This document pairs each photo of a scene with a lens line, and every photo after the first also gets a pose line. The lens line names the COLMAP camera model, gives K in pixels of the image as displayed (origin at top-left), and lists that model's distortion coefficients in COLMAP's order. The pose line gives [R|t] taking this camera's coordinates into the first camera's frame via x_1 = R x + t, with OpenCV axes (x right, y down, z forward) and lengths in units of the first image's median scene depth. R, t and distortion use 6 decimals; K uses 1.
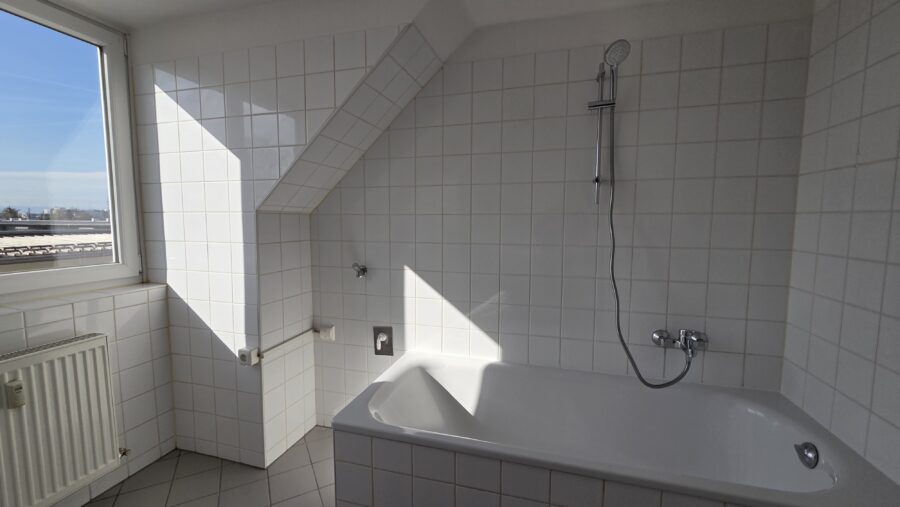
lens RADIAL K [[367.6, 0, 446.7], [0, 367.6, 251.4], [0, 0, 1]] dist [0.001810, 0.000312]
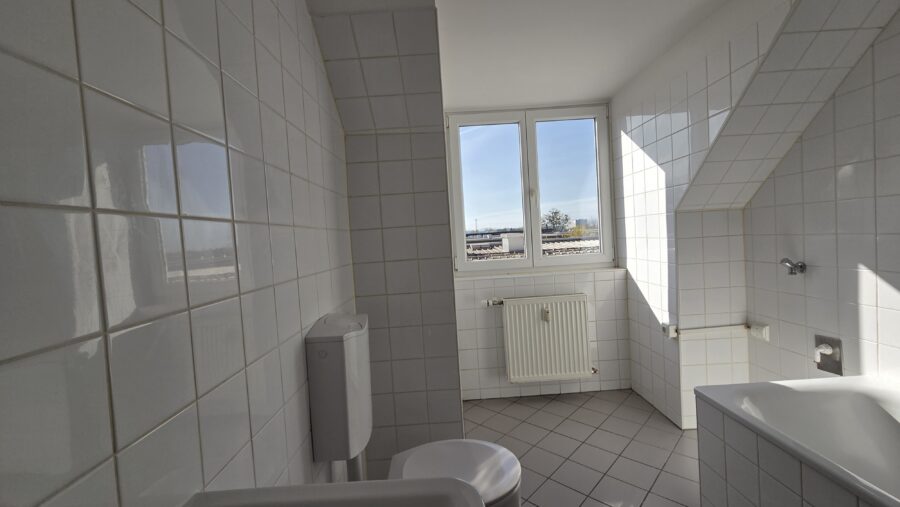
lens RADIAL K [[367.6, 0, 446.7], [0, 367.6, 251.4], [0, 0, 1]] dist [0.001810, 0.000312]
pose [[0.284058, 0.015885, -0.958675, 0.397311], [-0.019719, 0.999748, 0.010723, 0.021843], [0.958604, 0.015858, 0.284300, -0.063038]]
